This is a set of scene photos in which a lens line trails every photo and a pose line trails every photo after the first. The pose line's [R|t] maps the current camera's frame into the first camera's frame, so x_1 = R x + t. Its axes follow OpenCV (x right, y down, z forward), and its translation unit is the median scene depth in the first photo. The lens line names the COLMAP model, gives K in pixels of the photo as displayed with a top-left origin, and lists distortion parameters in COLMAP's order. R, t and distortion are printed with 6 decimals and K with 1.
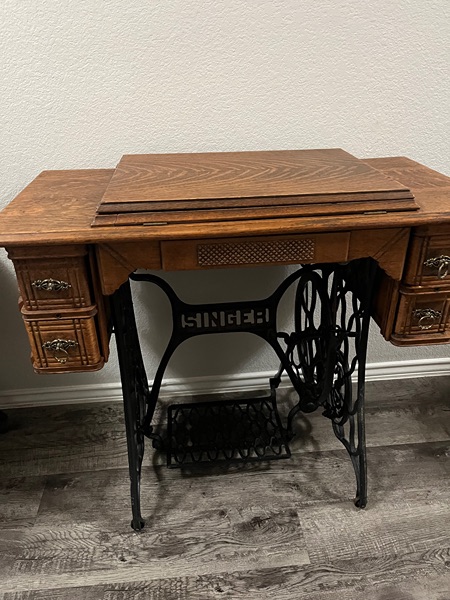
lens RADIAL K [[441.7, 0, 228.3], [0, 441.7, 300.0], [0, 0, 1]] dist [0.079843, -0.106645]
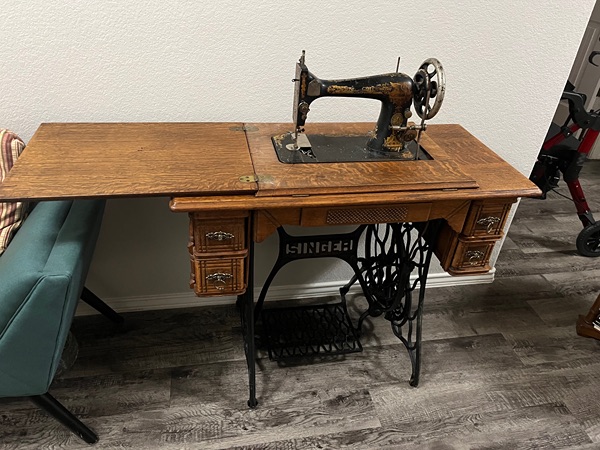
lens RADIAL K [[441.7, 0, 300.0], [0, 441.7, 225.0], [0, 0, 1]] dist [0.079843, -0.106645]
pose [[0.992142, 0.019151, 0.123645, -0.238580], [-0.030230, 0.995630, 0.088360, -0.143453], [-0.121413, -0.091404, 0.988385, -0.271241]]
